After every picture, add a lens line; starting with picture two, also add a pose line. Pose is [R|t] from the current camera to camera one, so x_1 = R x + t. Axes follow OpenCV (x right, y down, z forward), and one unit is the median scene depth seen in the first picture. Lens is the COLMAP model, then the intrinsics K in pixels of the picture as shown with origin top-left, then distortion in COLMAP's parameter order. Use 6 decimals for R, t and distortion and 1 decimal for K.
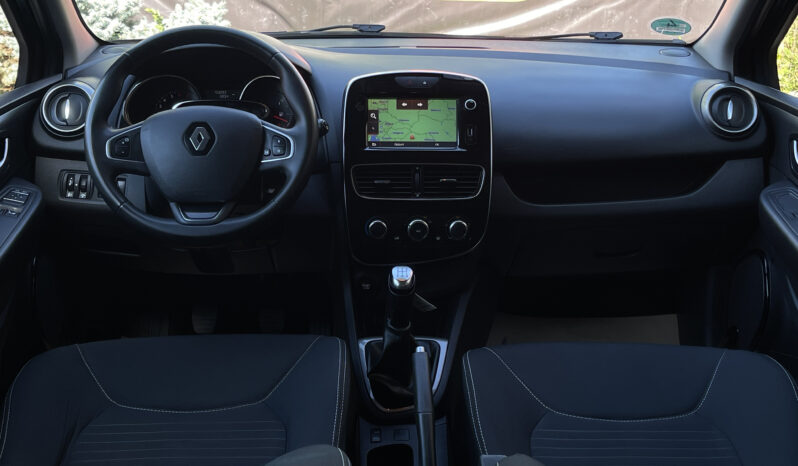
lens RADIAL K [[1092.1, 0, 393.0], [0, 1092.1, 244.1], [0, 0, 1]] dist [0.096247, 0.000000]
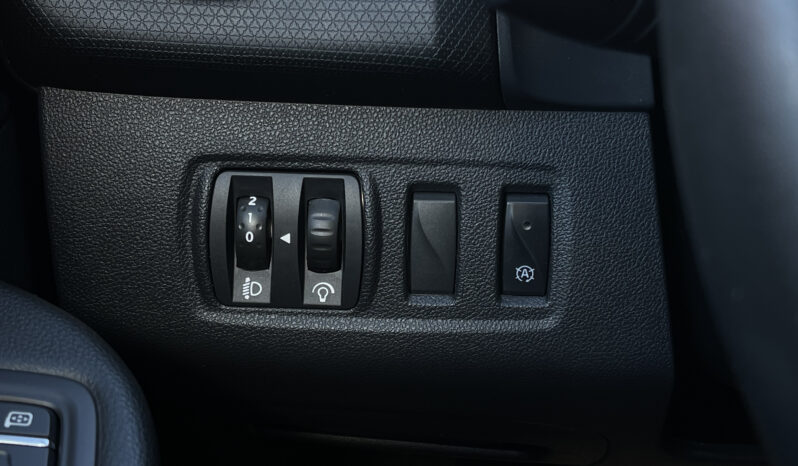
lens RADIAL K [[1092.1, 0, 402.4], [0, 1092.1, 230.6], [0, 0, 1]] dist [0.096247, 0.000000]
pose [[0.997568, -0.065172, 0.024694, -0.279672], [0.057918, 0.972316, 0.226378, -0.097460], [-0.038764, -0.224398, 0.973726, 0.844065]]
